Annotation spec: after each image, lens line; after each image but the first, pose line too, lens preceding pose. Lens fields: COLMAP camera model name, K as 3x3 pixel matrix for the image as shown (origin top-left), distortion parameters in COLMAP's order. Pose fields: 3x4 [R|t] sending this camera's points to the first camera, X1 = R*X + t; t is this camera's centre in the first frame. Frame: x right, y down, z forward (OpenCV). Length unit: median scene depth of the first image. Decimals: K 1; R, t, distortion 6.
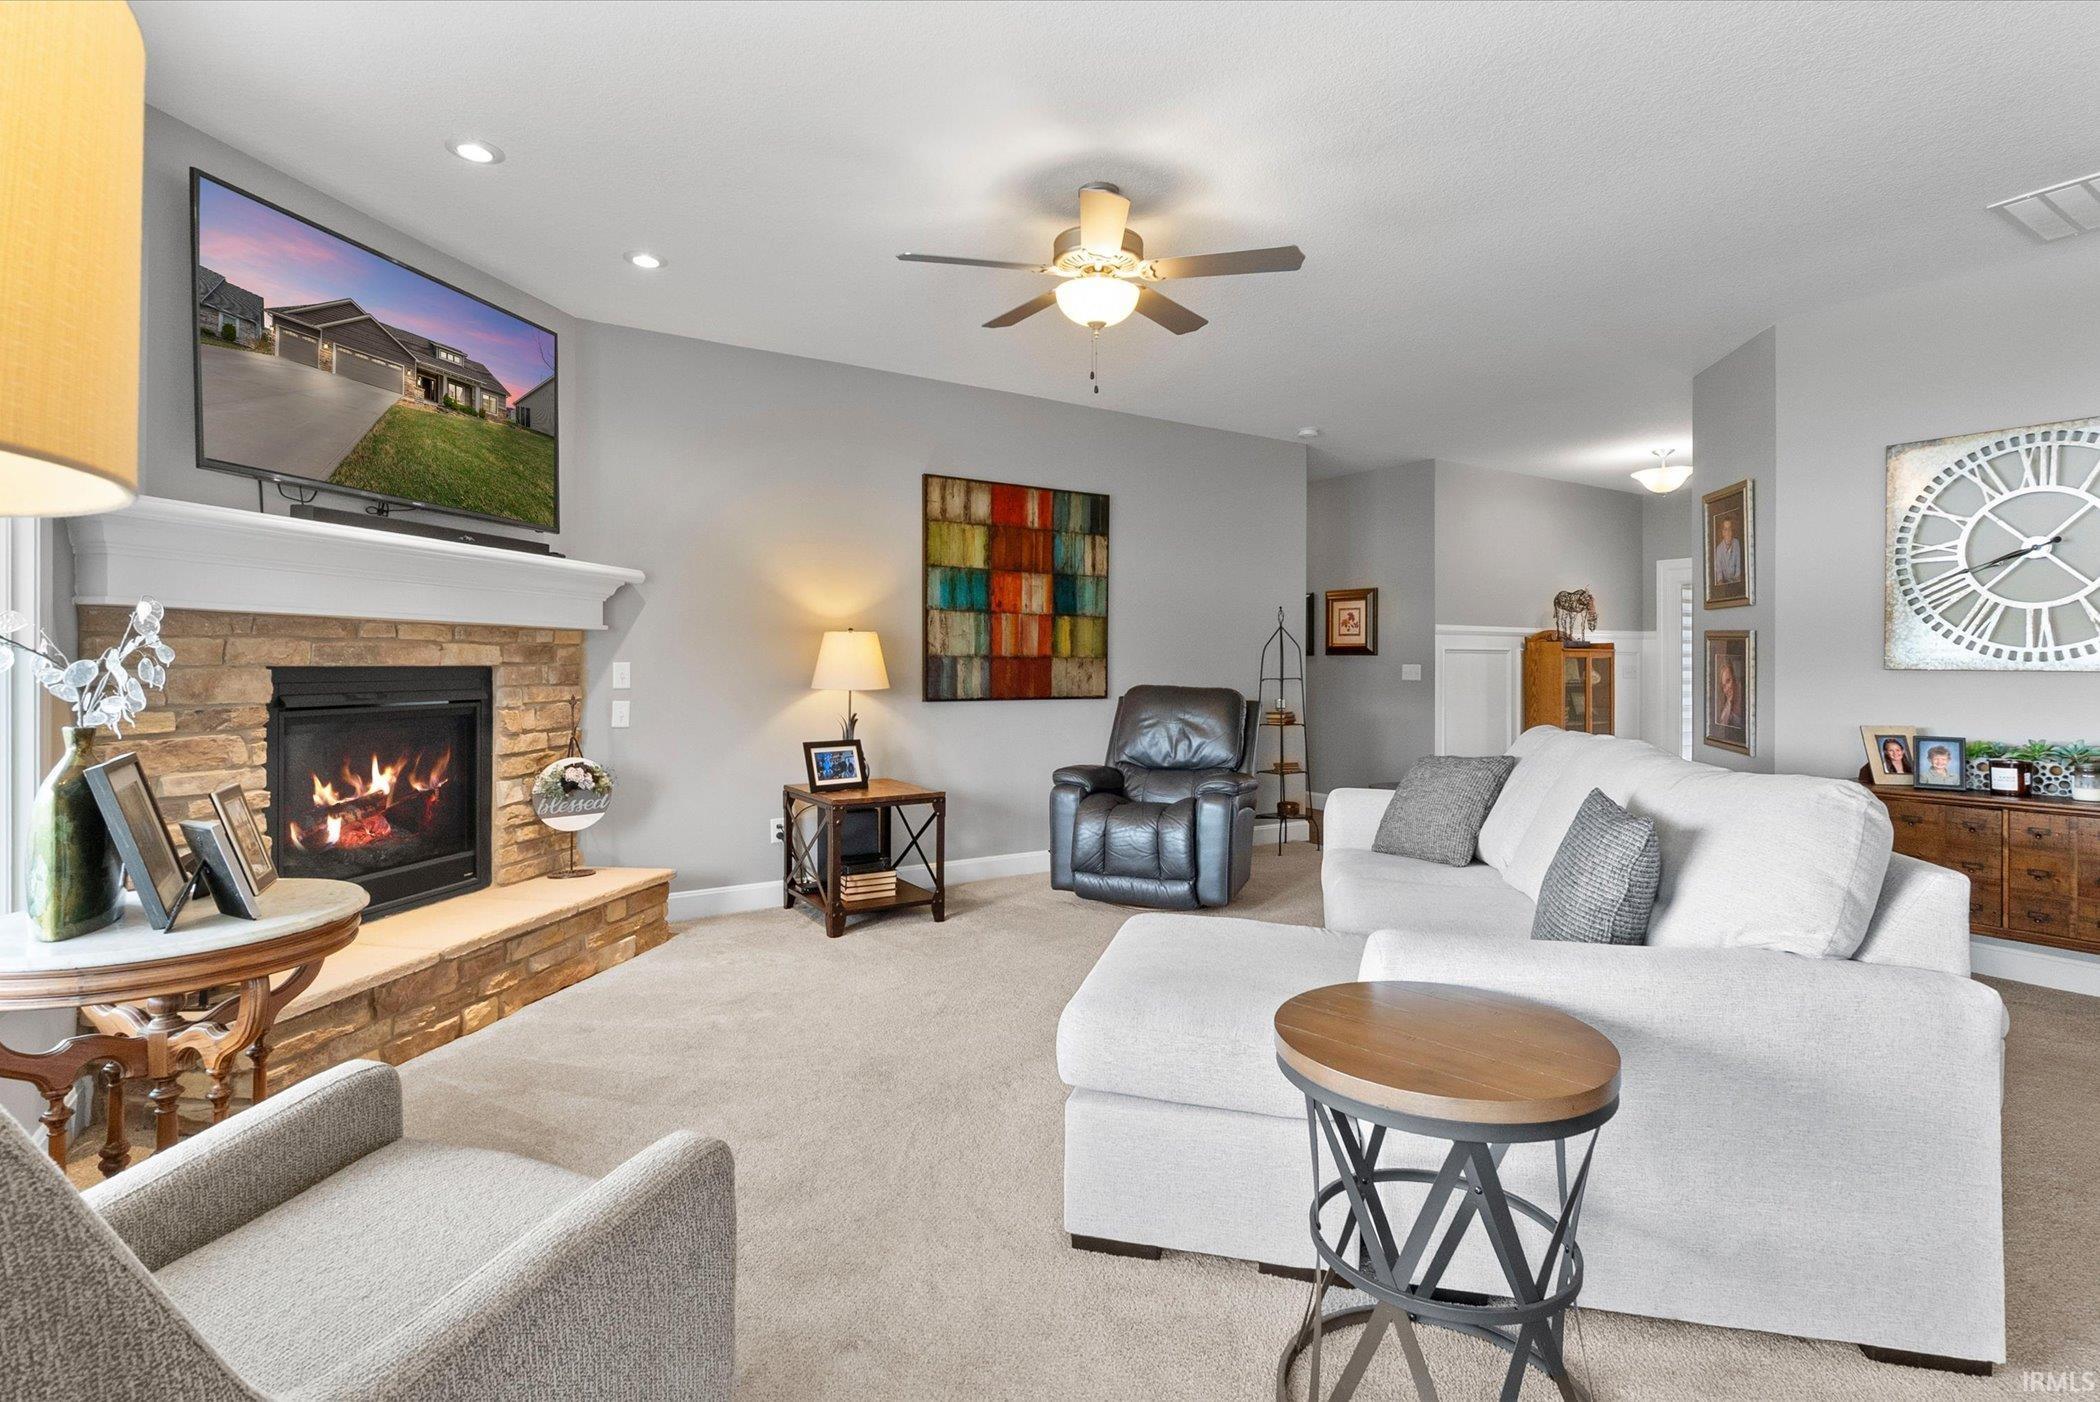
lens RADIAL K [[988.1, 0, 1001.7], [0, 988.1, 663.1], [0, 0, 1]] dist [0.000966, -0.000055]
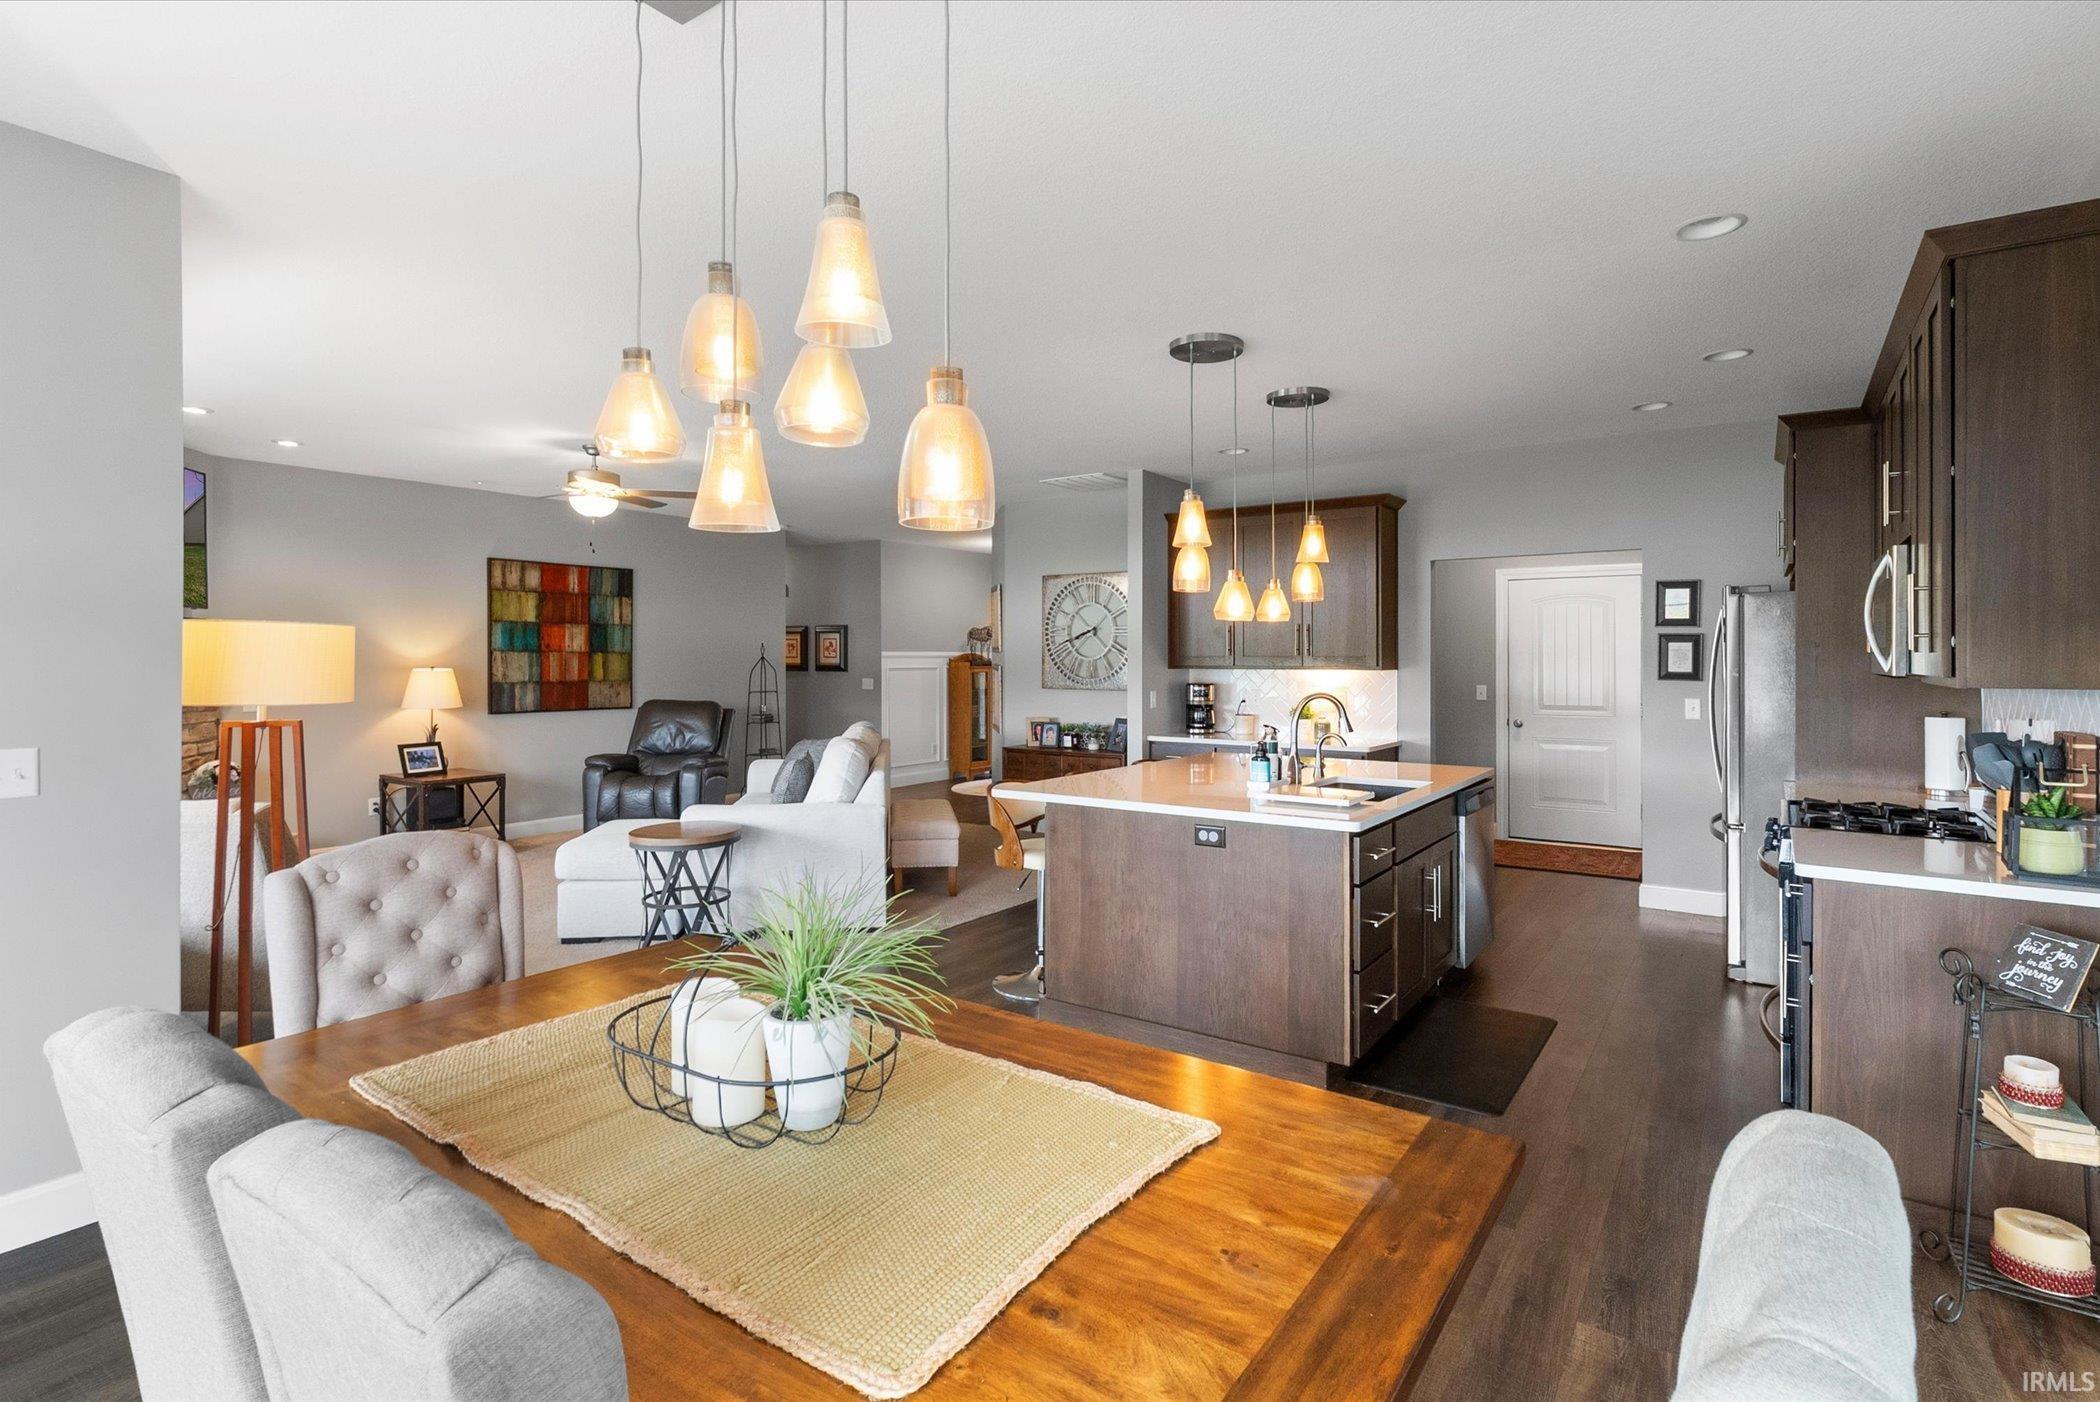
lens RADIAL K [[1016.9, 0, 1051.5], [0, 1016.9, 666.6], [0, 0, 1]] dist [0.003585, 0.000197]
pose [[0.908747, -0.003065, 0.417335, 0.053082], [-0.002170, 0.999925, 0.012070, -0.056023], [-0.417341, -0.011874, 0.908673, -0.772771]]
